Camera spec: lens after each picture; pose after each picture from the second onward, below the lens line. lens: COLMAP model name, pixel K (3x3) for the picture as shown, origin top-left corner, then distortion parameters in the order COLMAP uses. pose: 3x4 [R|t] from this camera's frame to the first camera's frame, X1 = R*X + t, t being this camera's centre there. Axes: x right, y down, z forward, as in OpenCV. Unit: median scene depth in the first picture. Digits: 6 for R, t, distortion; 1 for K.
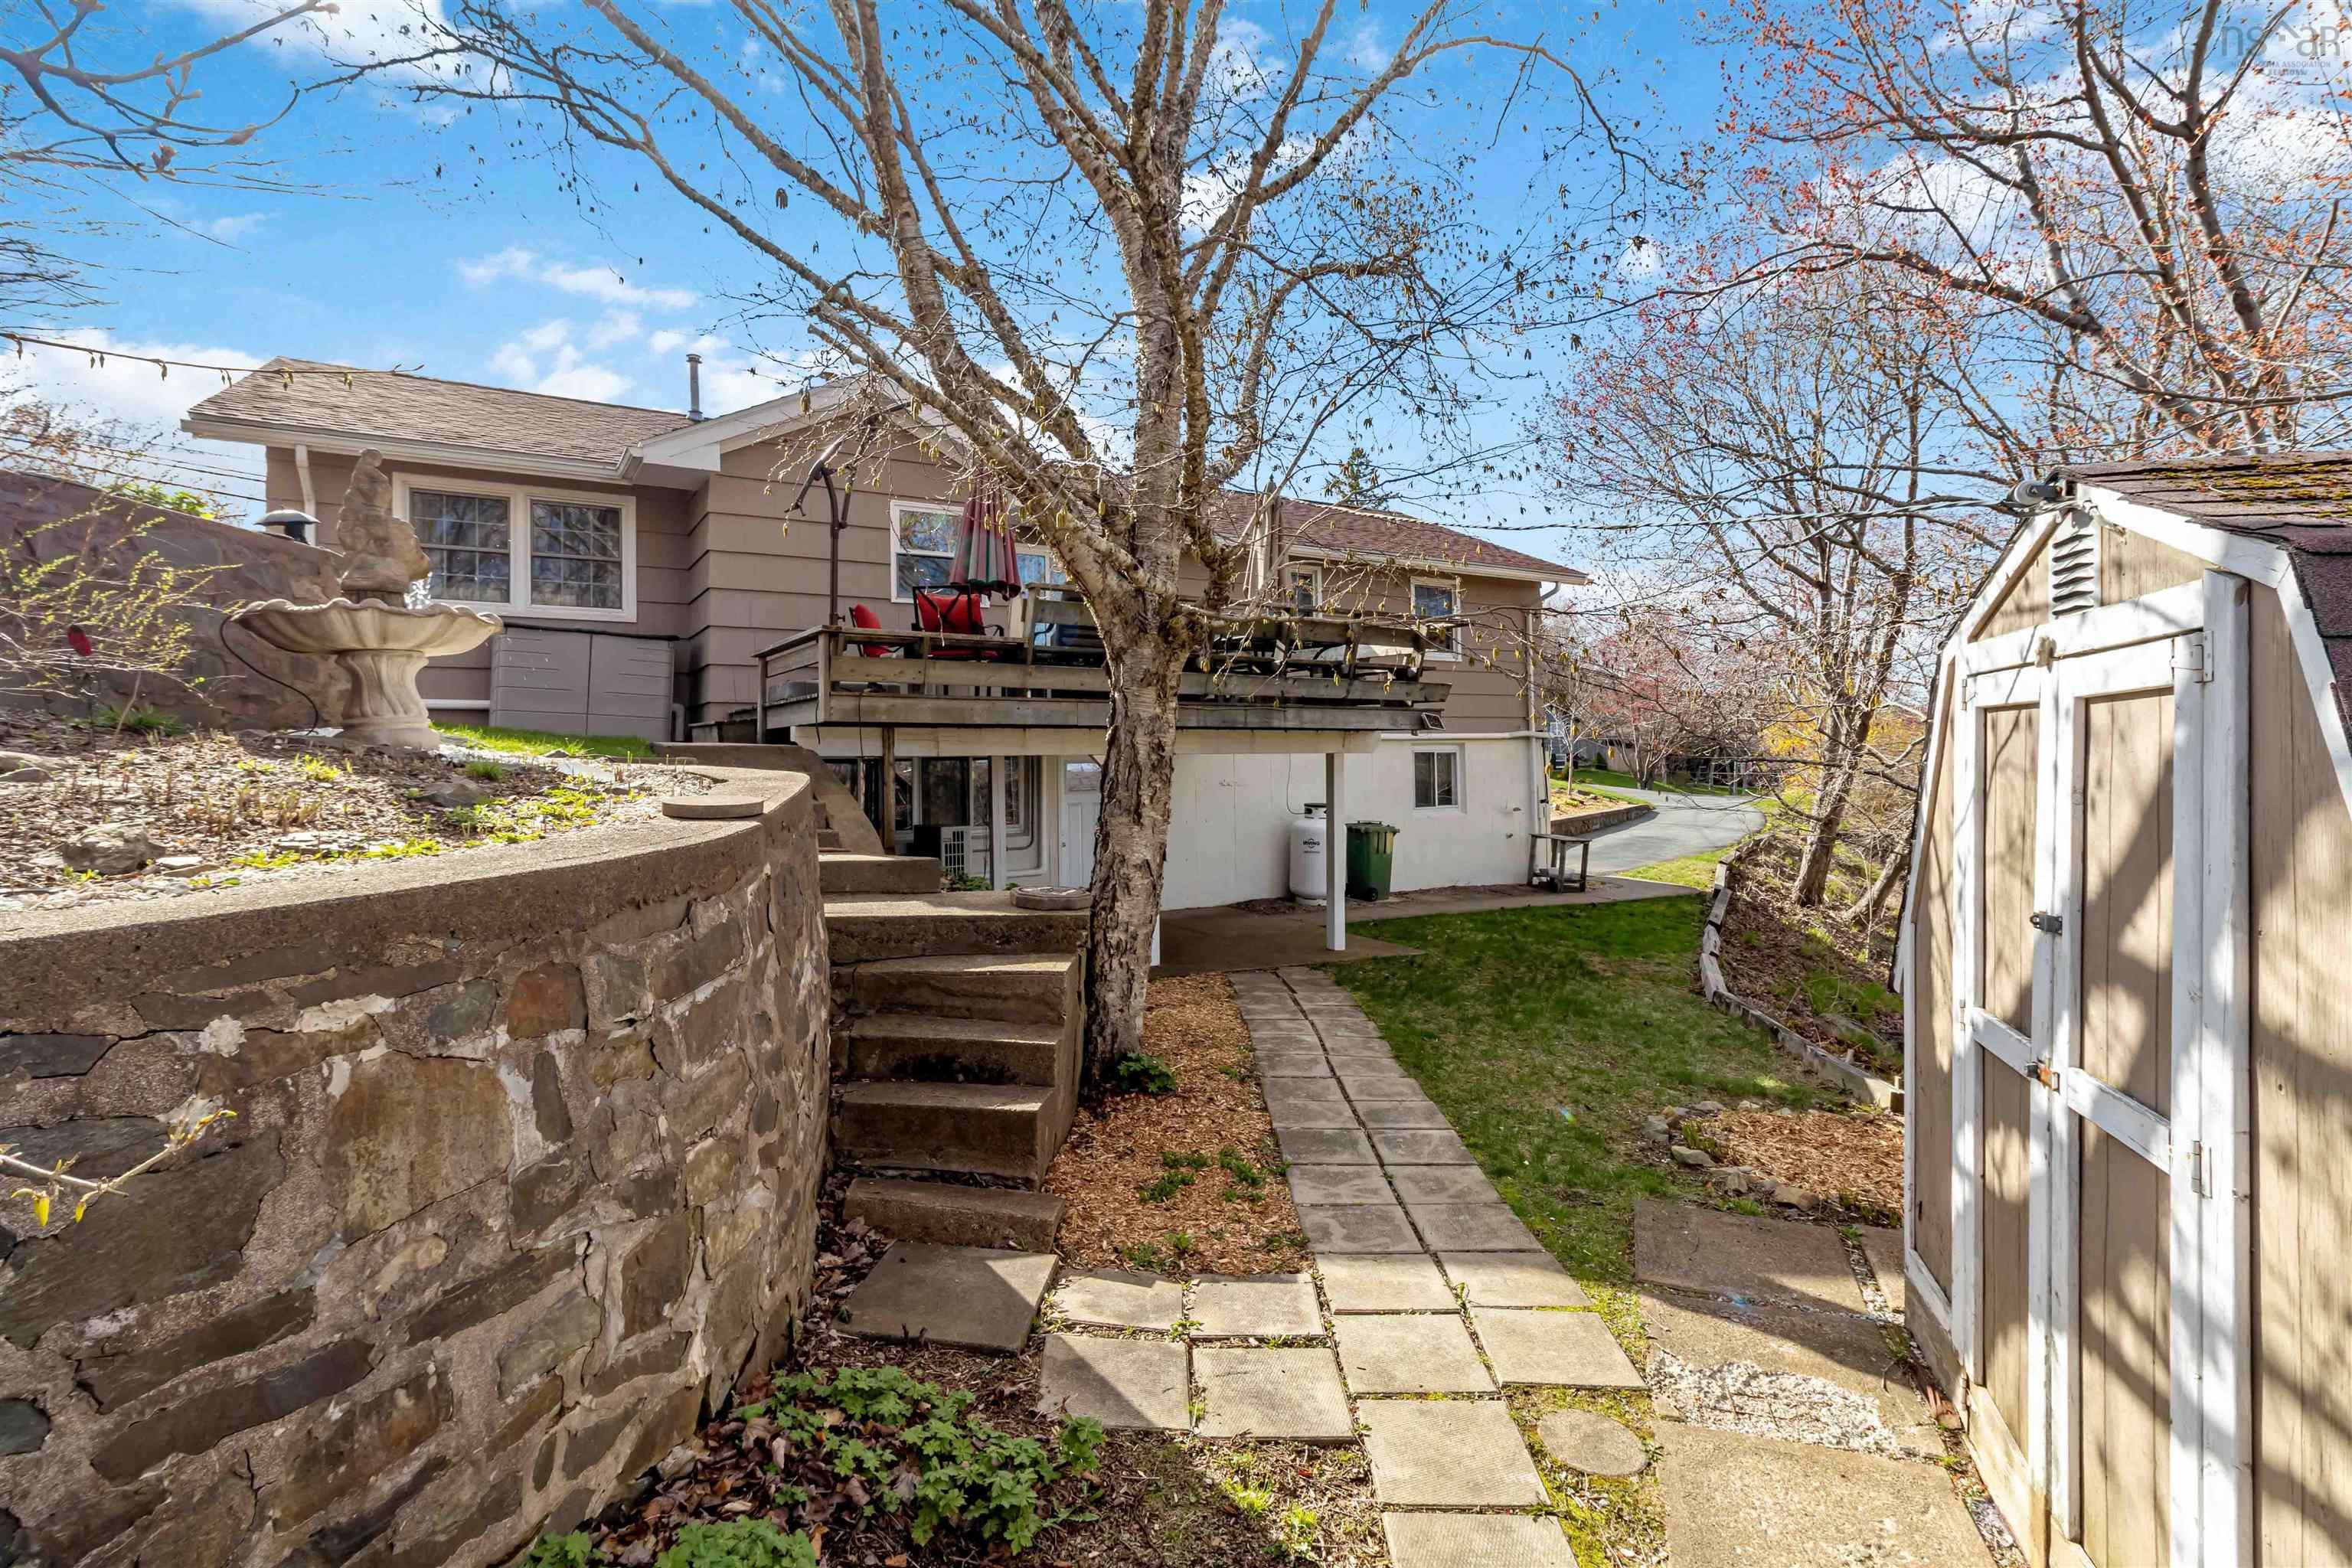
lens RADIAL K [[1079.1, 0, 1170.8], [0, 1079.1, 779.3], [0, 0, 1]] dist [0.001558, 0.000202]
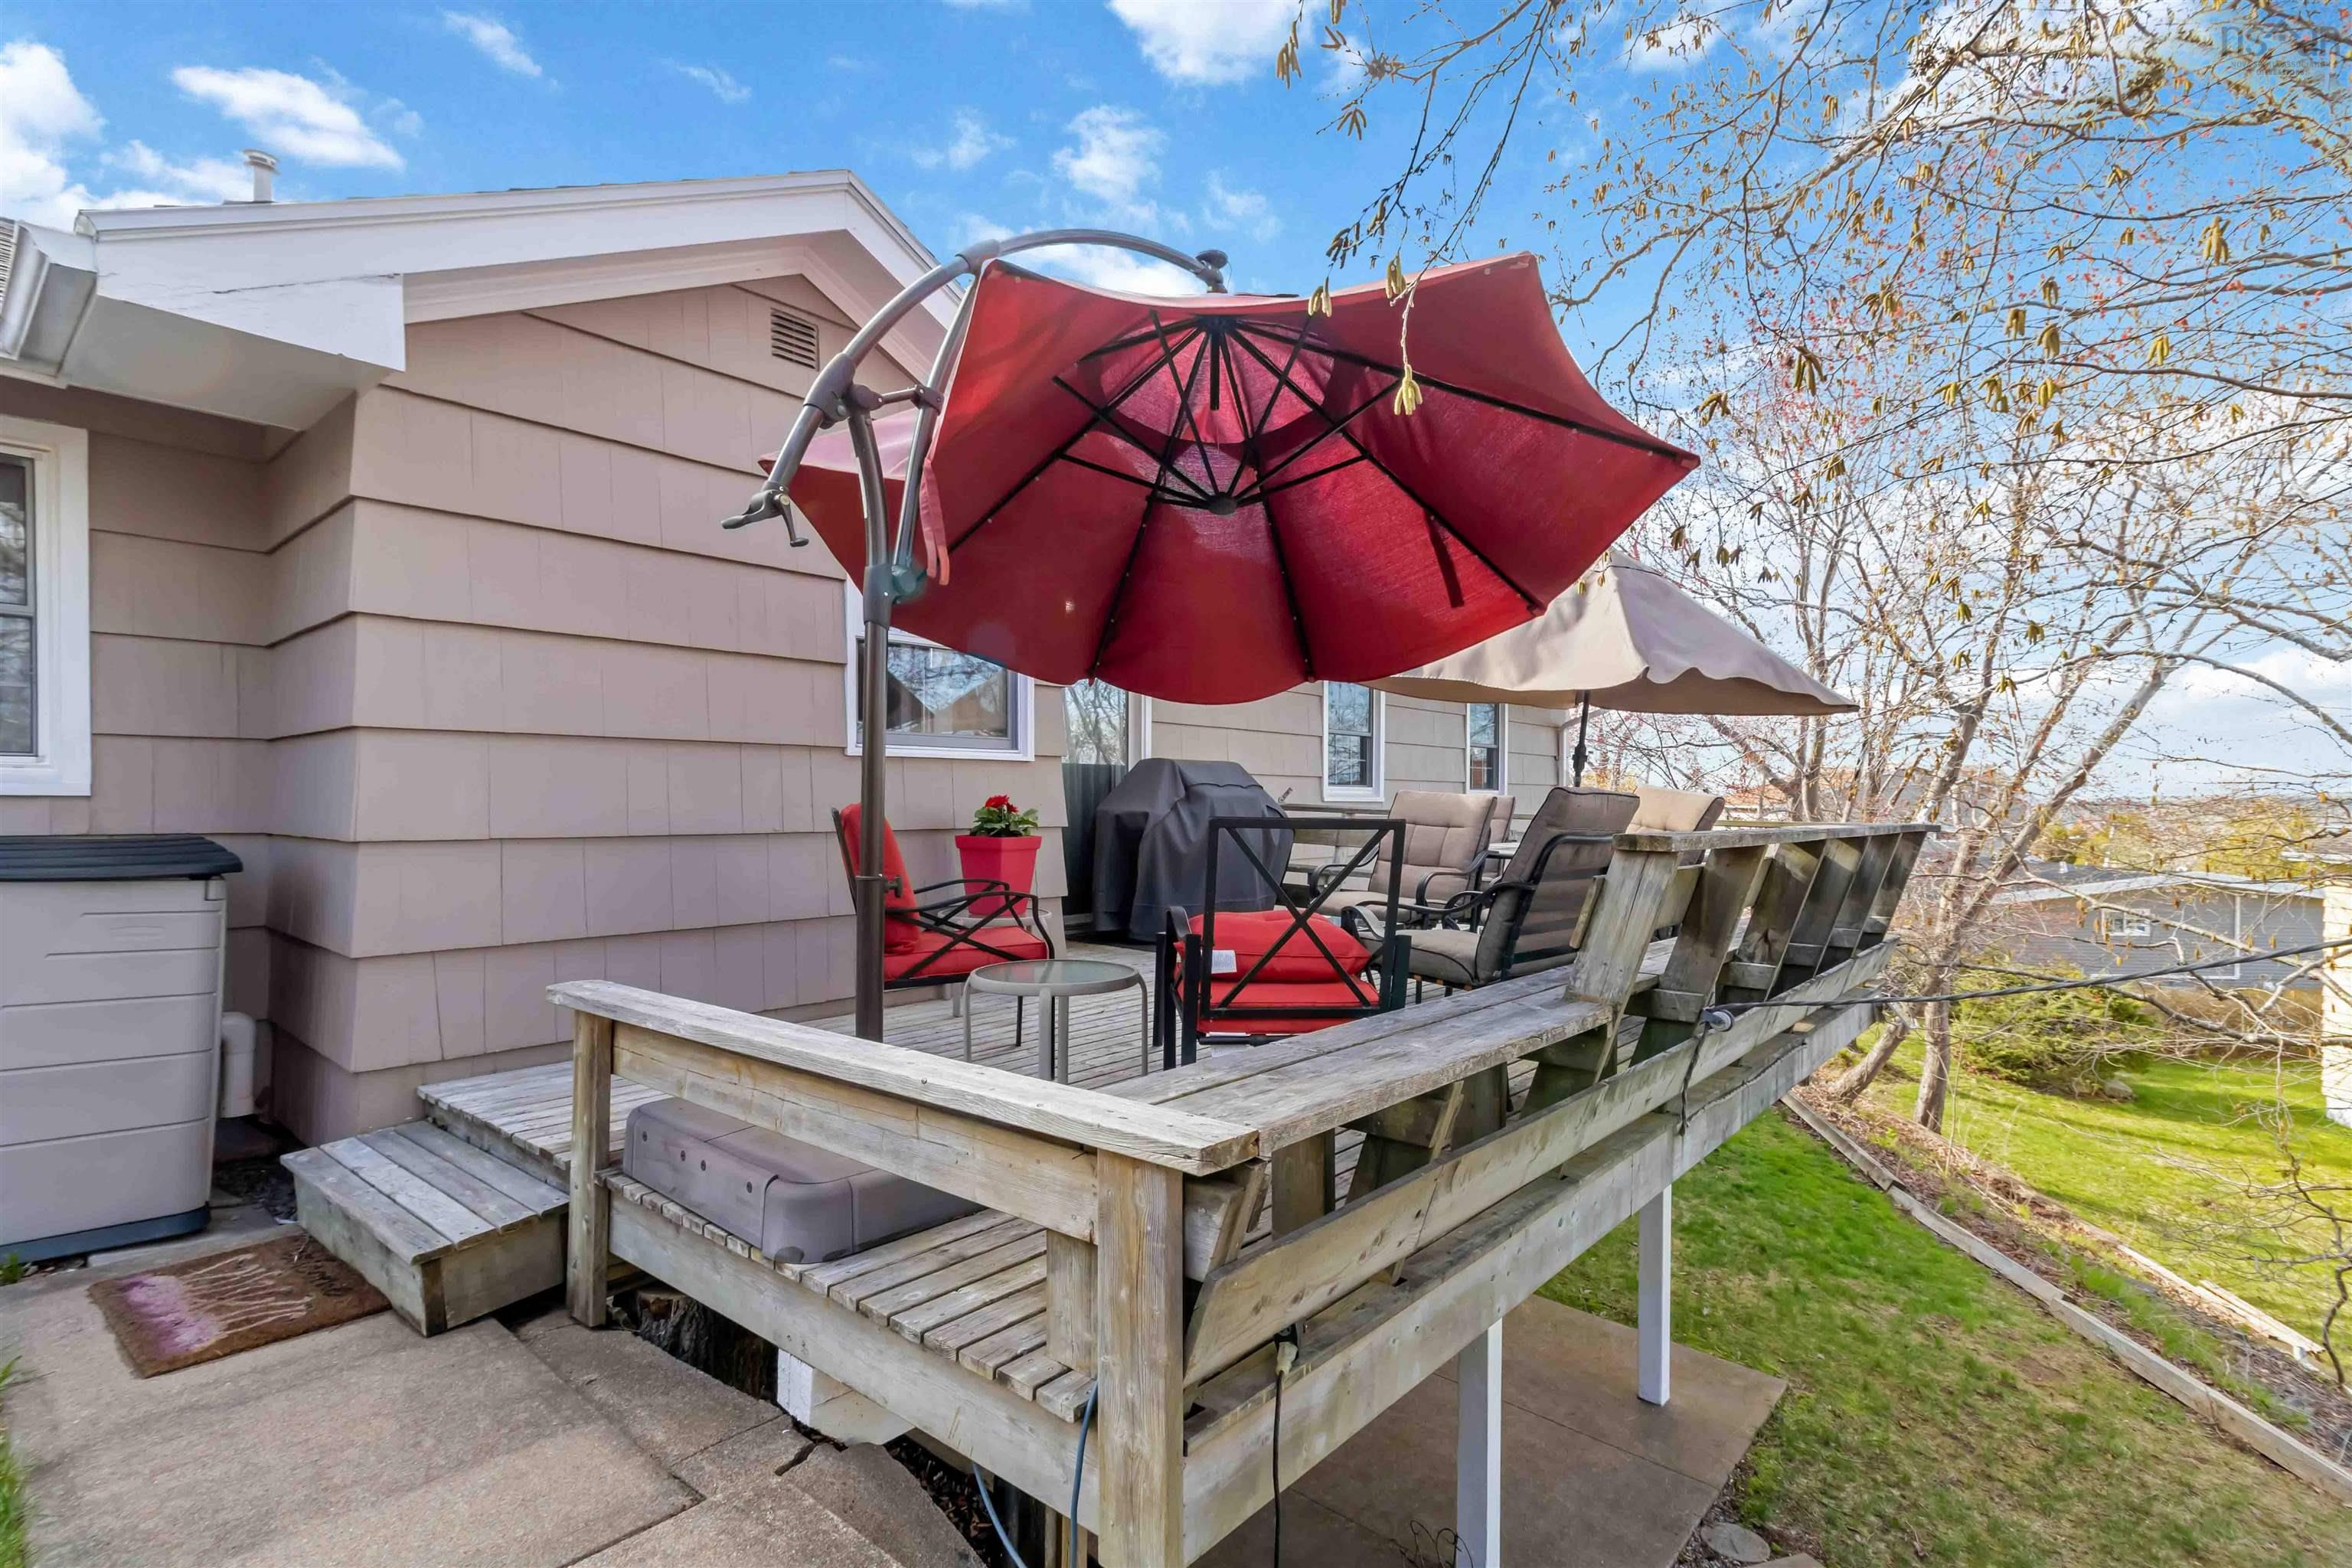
lens RADIAL K [[1079.1, 0, 1182.0], [0, 1079.1, 790.3], [0, 0, 1]] dist [0.001558, 0.000202]
pose [[0.956500, 0.001399, 0.291730, -0.280785], [-0.000219, 0.999992, -0.004074, -0.155459], [-0.291734, 0.003833, 0.956492, 0.607555]]
